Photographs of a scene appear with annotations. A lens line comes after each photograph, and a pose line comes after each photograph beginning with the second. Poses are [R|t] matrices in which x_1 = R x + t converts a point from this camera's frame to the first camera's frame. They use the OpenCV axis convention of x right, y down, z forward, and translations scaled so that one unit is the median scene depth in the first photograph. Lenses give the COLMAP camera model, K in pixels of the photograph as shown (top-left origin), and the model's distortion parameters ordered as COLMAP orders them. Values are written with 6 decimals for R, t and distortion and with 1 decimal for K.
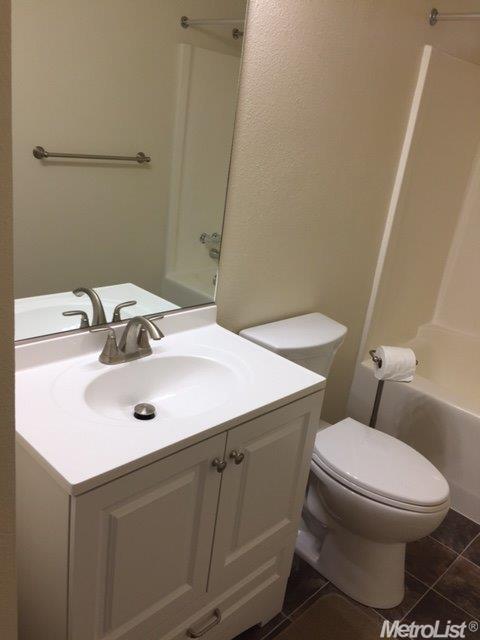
lens RADIAL K [[534.6, 0, 240.0], [0, 534.6, 320.0], [0, 0, 1]] dist [0.091250, -0.138130]
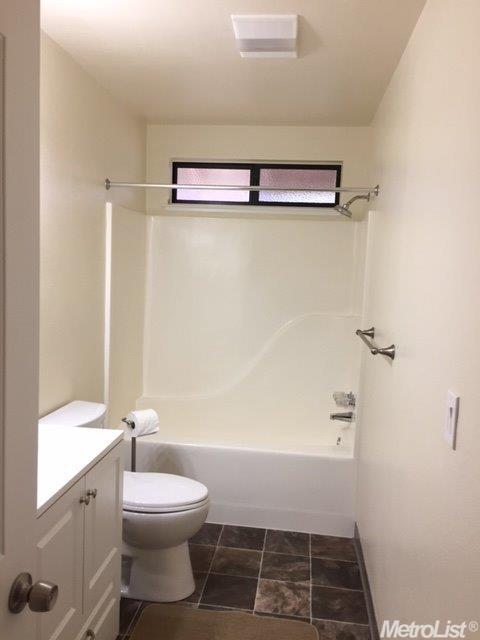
lens RADIAL K [[534.6, 0, 240.0], [0, 534.6, 320.0], [0, 0, 1]] dist [0.091250, -0.138130]
pose [[0.787022, -0.147214, 0.599103, -0.305389], [0.262709, 0.958636, -0.109552, 0.048623], [-0.558194, 0.243609, 0.793142, -0.282584]]
